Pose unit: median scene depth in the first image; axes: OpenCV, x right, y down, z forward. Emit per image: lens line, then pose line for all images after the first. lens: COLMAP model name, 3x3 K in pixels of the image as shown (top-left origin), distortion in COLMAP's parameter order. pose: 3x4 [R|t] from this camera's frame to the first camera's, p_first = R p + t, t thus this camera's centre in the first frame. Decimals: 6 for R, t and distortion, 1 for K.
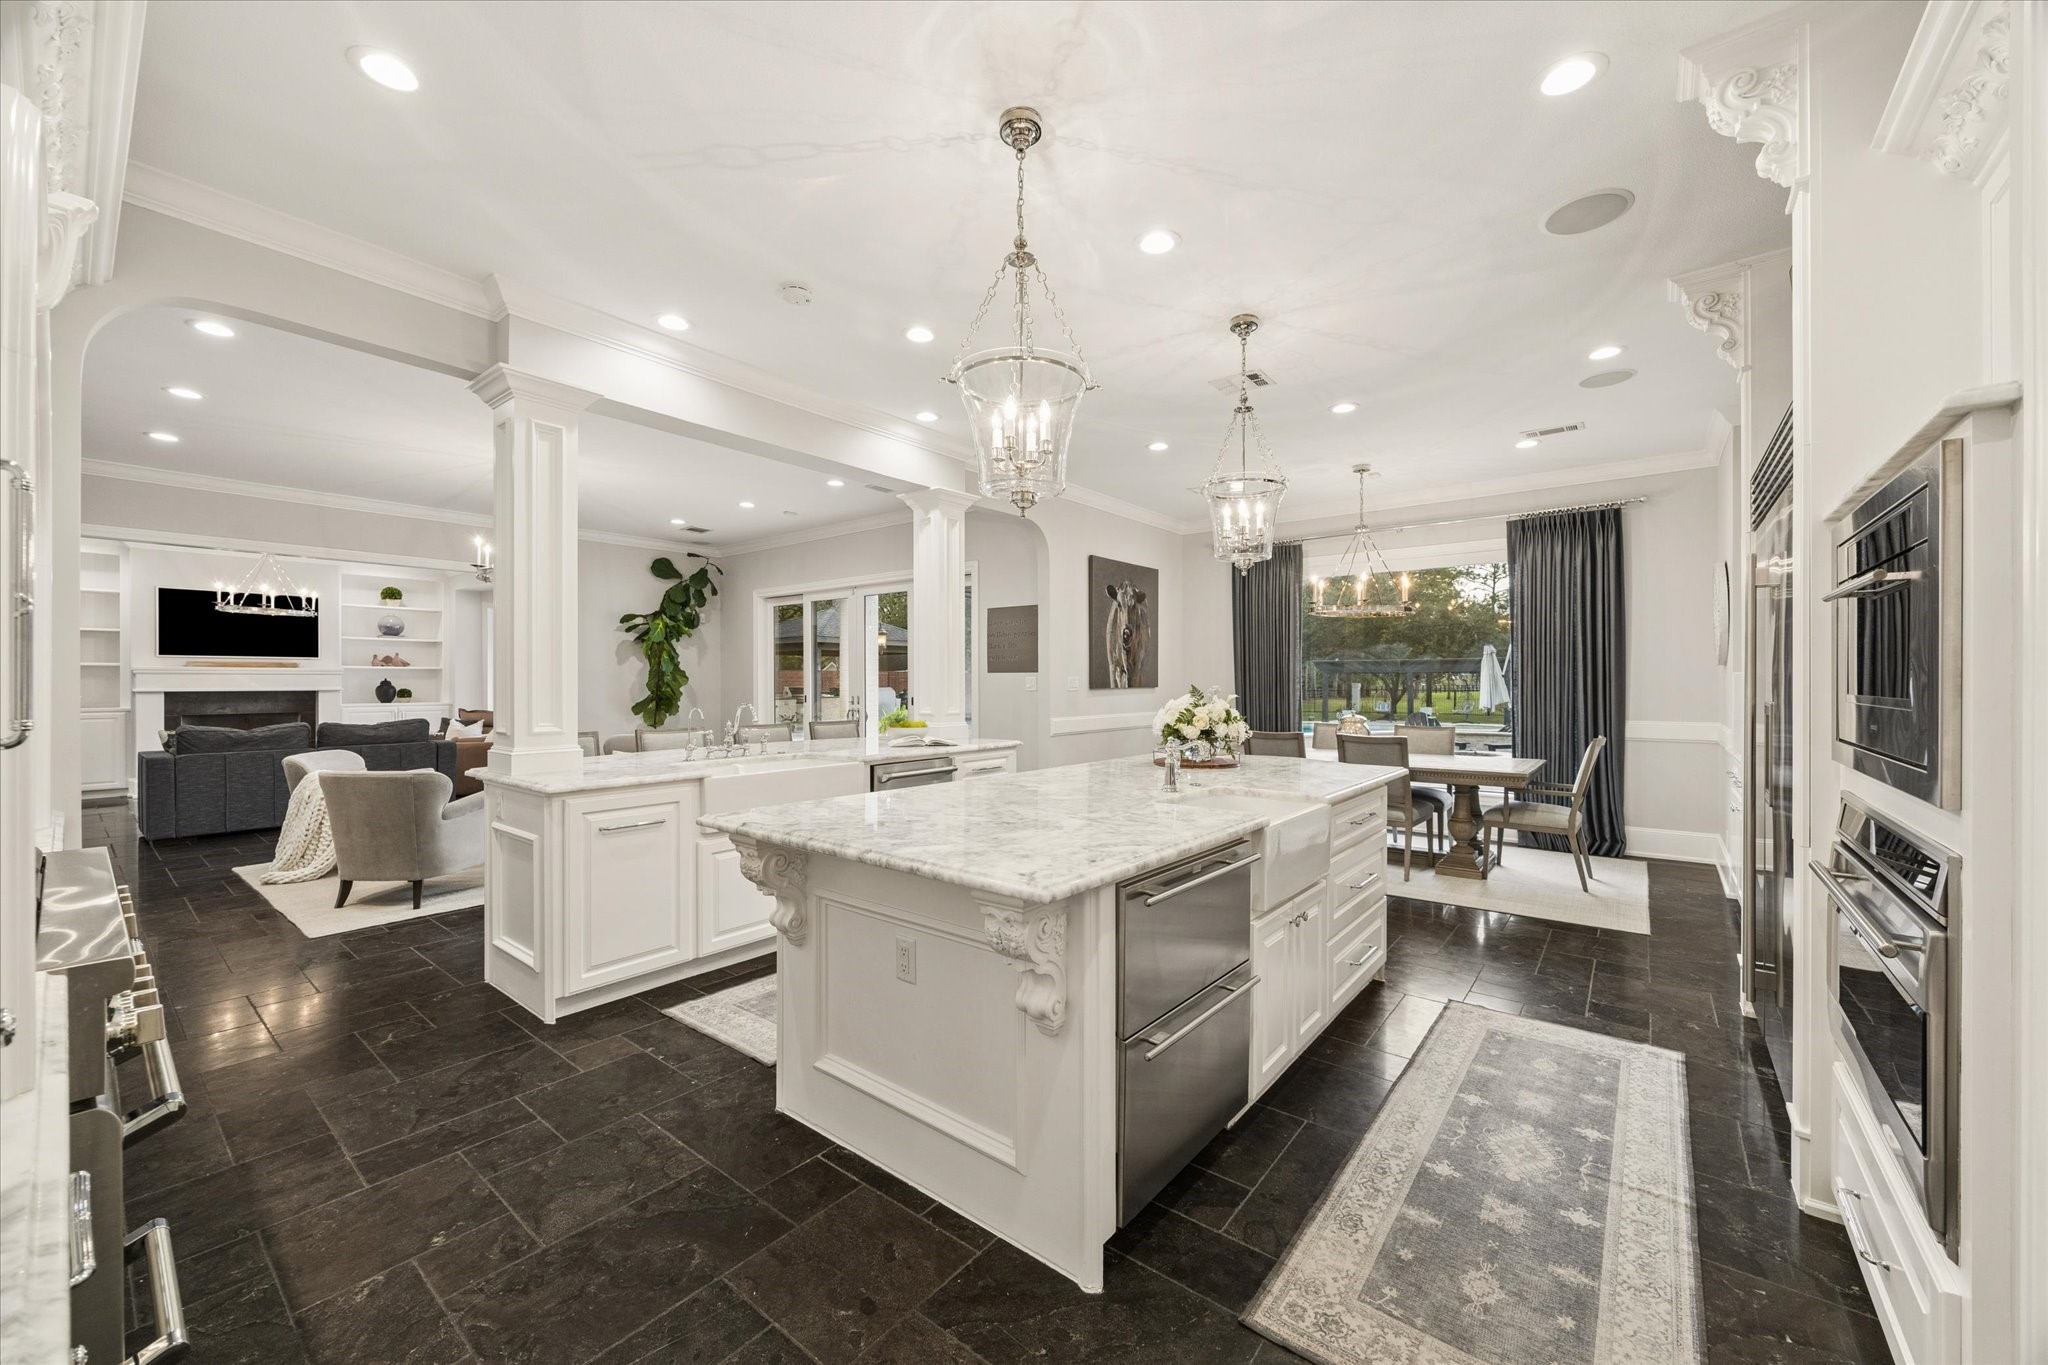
lens RADIAL K [[790.9, 0, 1027.1], [0, 790.9, 682.2], [0, 0, 1]] dist [-0.000258, -0.000148]
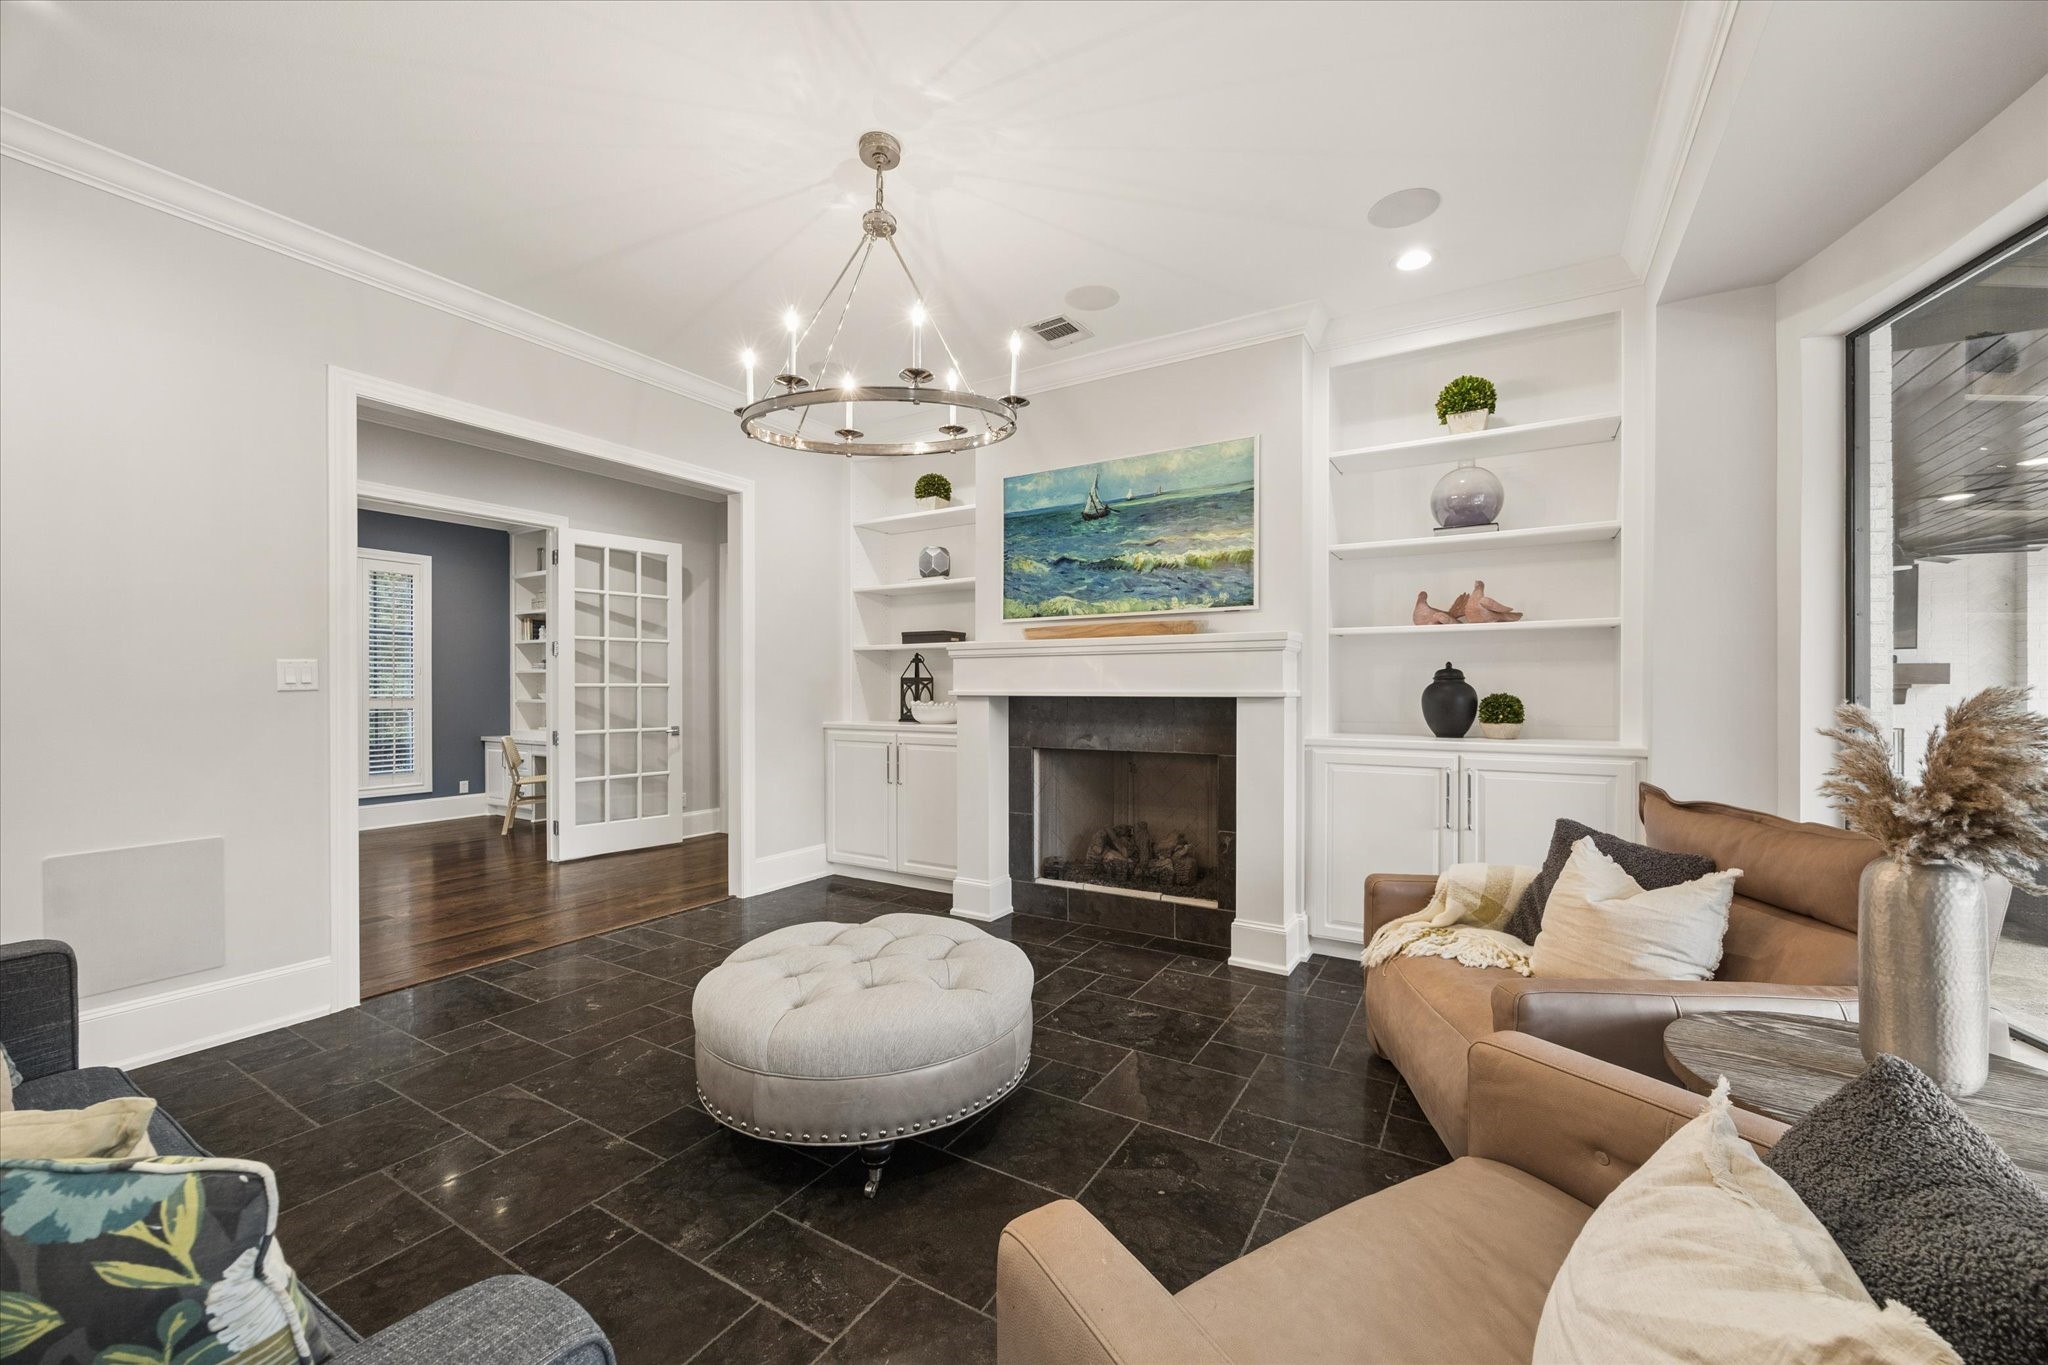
lens RADIAL K [[790.9, 0, 1030.2], [0, 790.9, 690.8], [0, 0, 1]] dist [-0.000258, -0.000148]
pose [[0.138744, 0.000223, -0.990328, -0.515168], [0.000691, 1.000000, 0.000322, 0.006937], [0.990328, -0.000729, 0.138744, 0.786054]]
